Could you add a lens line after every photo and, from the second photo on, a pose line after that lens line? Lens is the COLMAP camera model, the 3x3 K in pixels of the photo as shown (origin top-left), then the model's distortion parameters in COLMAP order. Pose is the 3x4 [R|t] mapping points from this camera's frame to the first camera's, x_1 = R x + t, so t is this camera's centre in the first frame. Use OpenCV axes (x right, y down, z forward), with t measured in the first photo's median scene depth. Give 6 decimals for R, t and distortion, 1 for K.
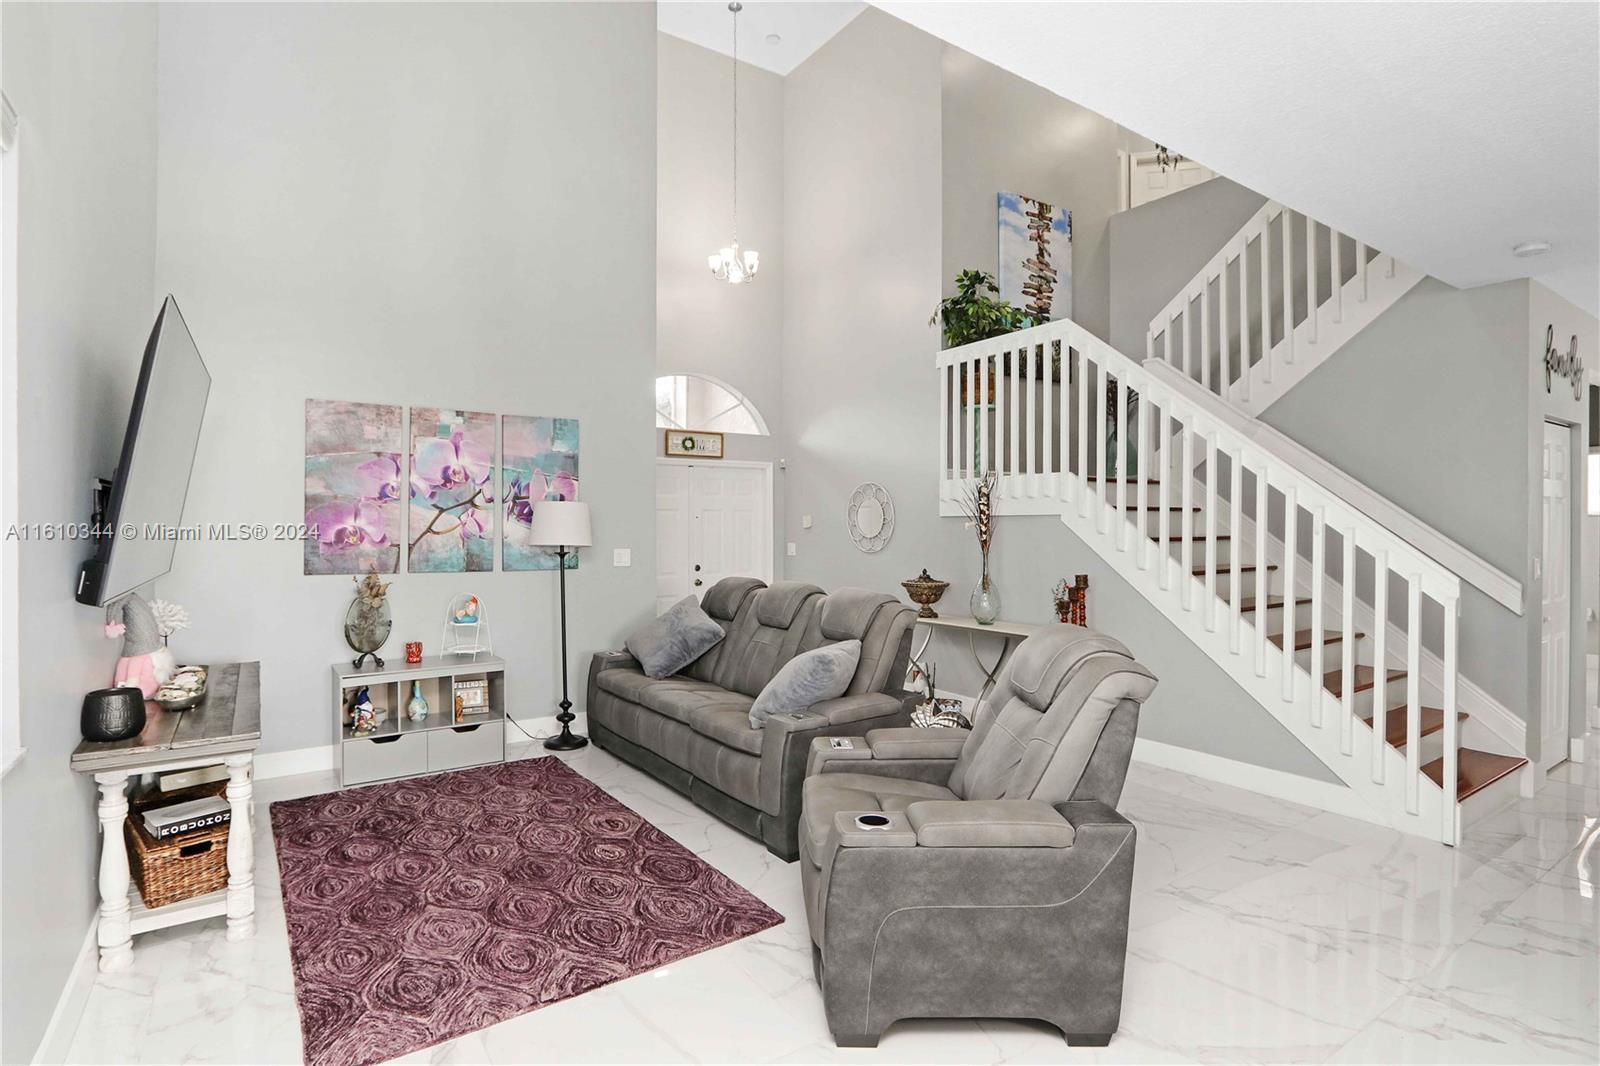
lens RADIAL K [[761.6, 0, 766.7], [0, 761.6, 541.2], [0, 0, 1]] dist [-0.017461, 0.003479]
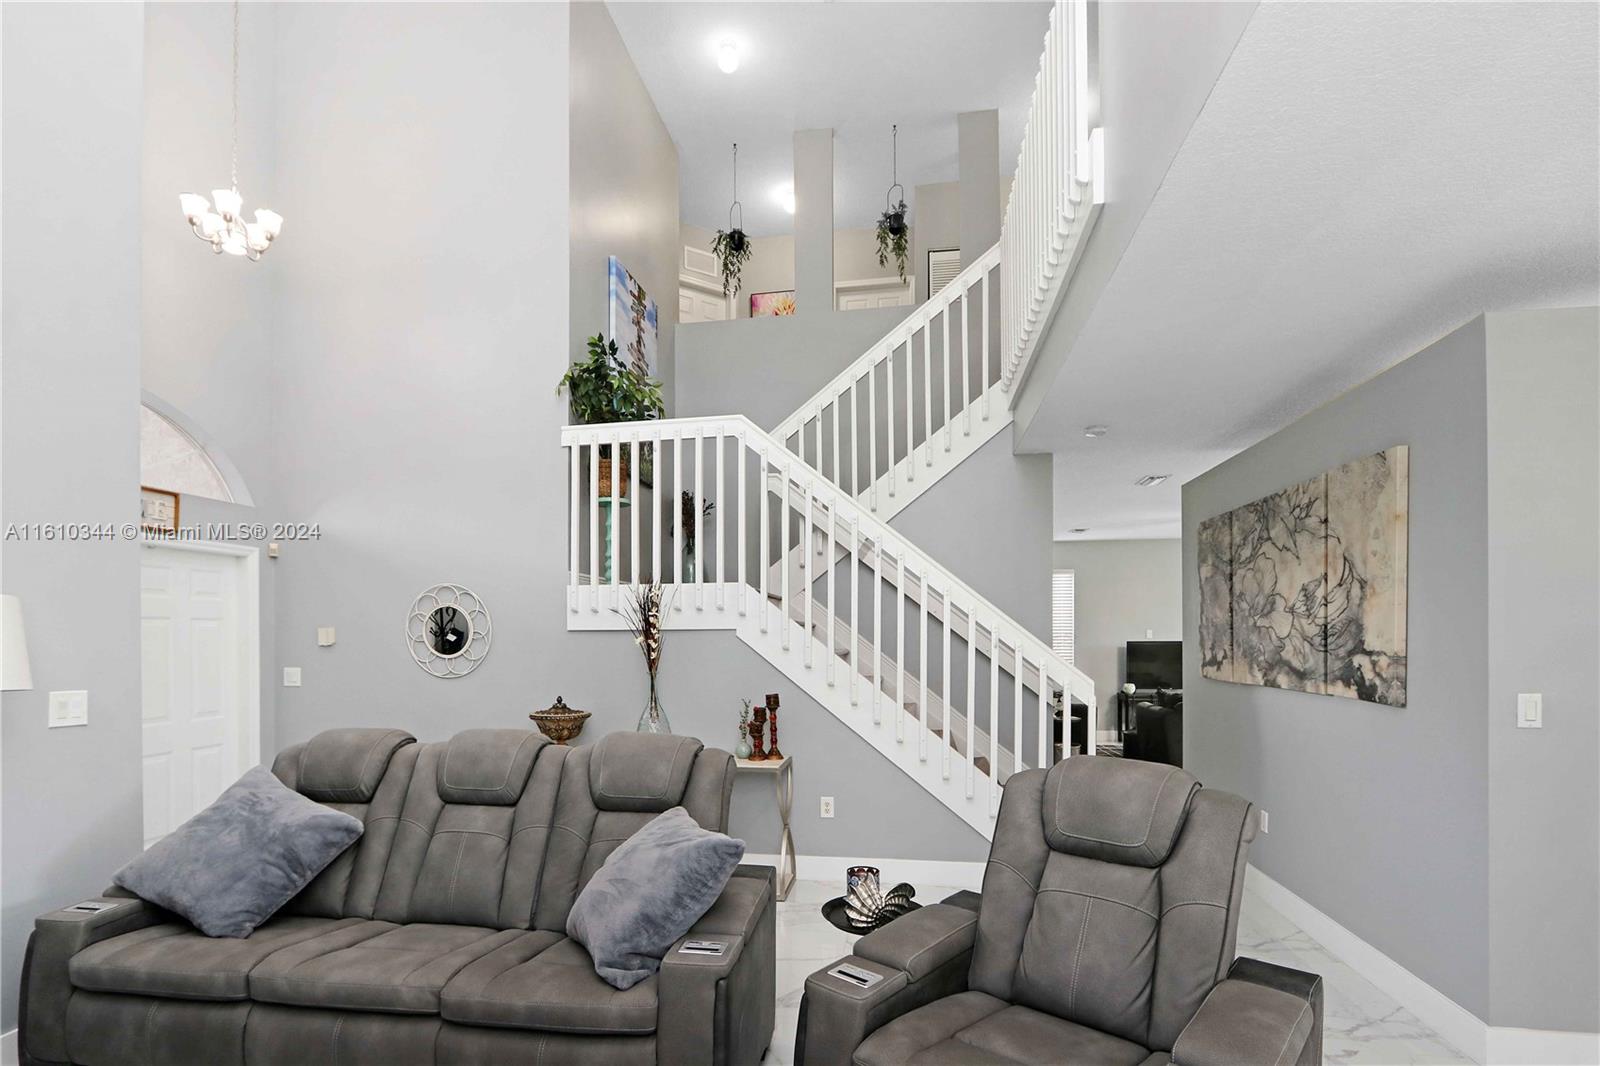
lens RADIAL K [[761.6, 0, 783.0], [0, 761.6, 646.6], [0, 0, 1]] dist [-0.017461, 0.003479]
pose [[0.691561, -0.007812, 0.722276, -0.243101], [0.018024, 0.999817, -0.006444, -0.007640], [-0.722093, 0.017475, 0.691575, 0.347550]]
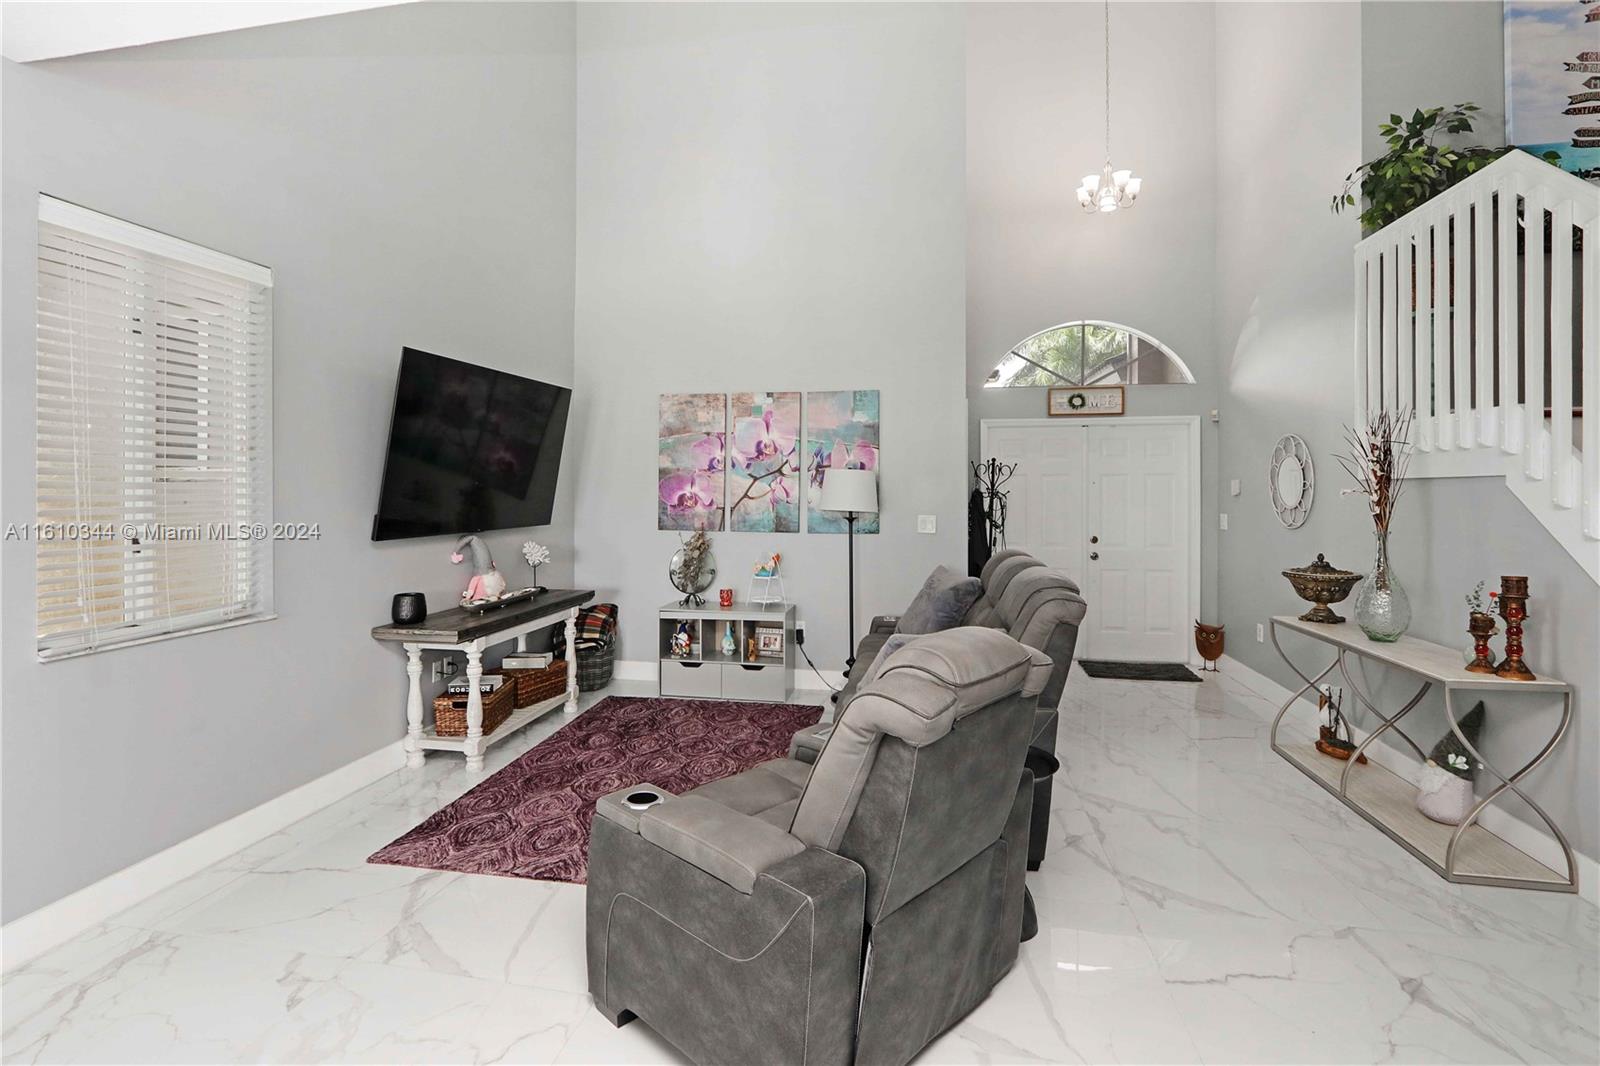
lens RADIAL K [[761.6, 0, 802.4], [0, 761.6, 500.0], [0, 0, 1]] dist [-0.017461, 0.003479]
pose [[0.724795, 0.008642, -0.688911, 0.414336], [-0.015391, 0.999875, -0.003649, -0.004670], [0.688793, 0.013248, 0.724837, 0.189396]]
